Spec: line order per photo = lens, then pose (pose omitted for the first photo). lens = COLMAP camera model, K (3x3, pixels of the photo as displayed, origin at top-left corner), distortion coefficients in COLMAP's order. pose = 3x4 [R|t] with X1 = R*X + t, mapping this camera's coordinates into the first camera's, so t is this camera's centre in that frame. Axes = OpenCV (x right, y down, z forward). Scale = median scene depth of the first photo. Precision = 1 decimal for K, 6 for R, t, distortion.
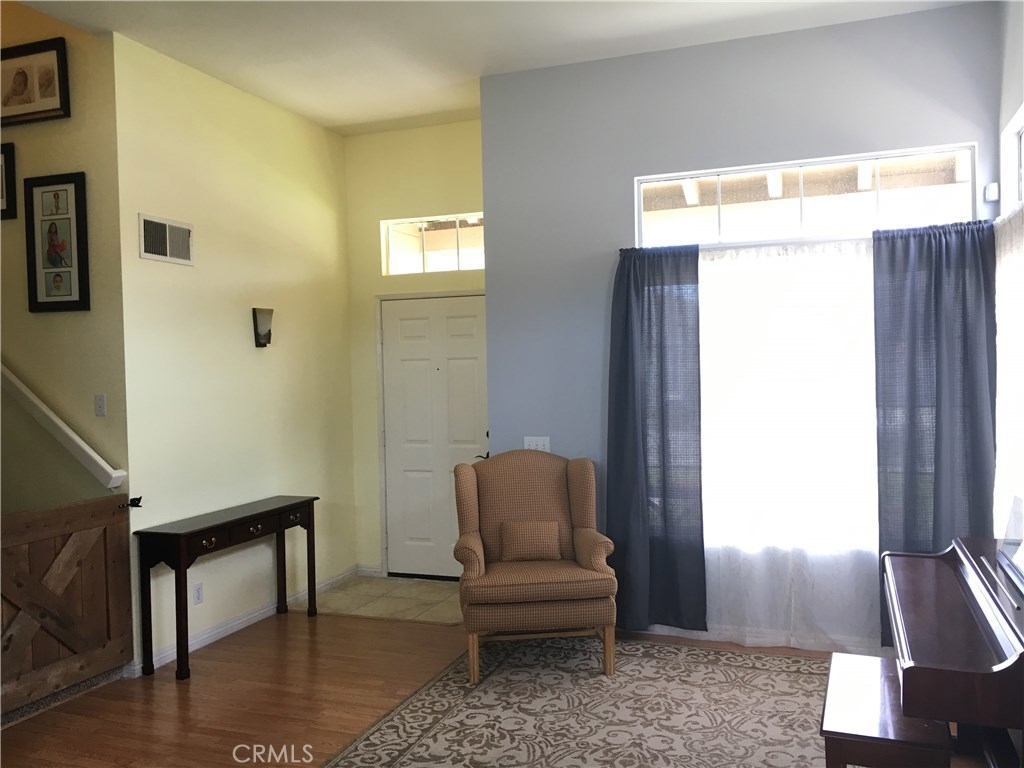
lens RADIAL K [[872.5, 0, 518.2], [0, 872.5, 385.2], [0, 0, 1]] dist [0.021159, -0.014549]
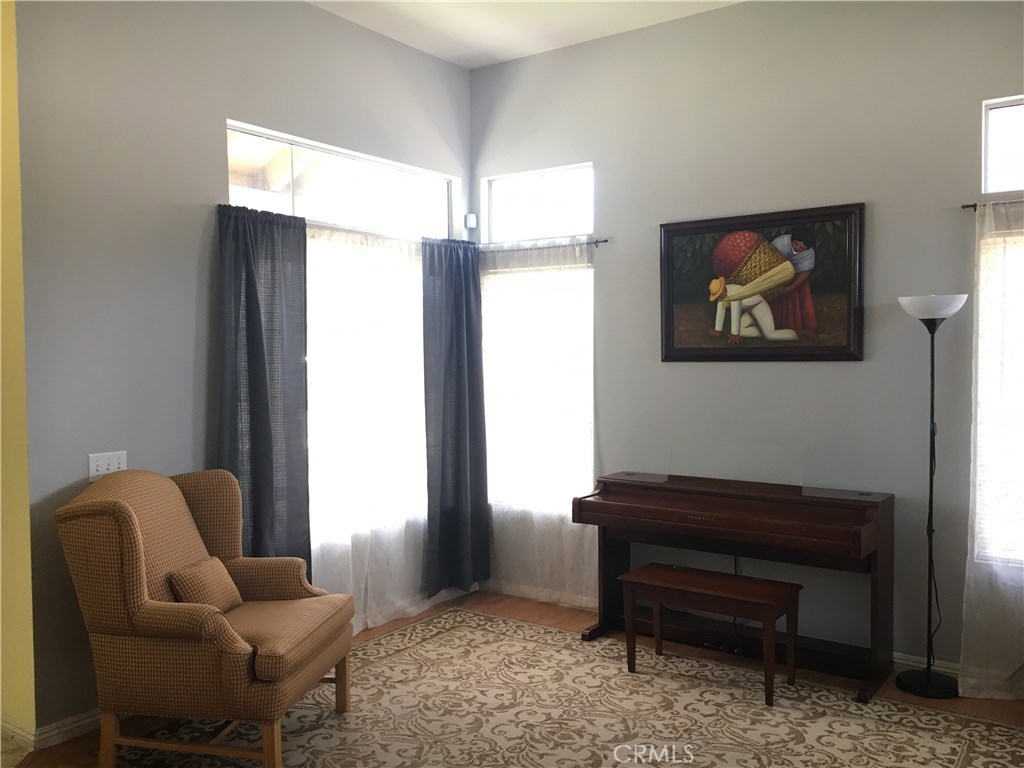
lens RADIAL K [[872.5, 0, 518.9], [0, 872.5, 385.1], [0, 0, 1]] dist [0.021159, -0.014549]
pose [[0.236012, -0.019740, 0.971550, -0.708552], [0.019125, 0.999694, 0.015666, 0.002045], [-0.971562, 0.014883, 0.236317, 0.649994]]
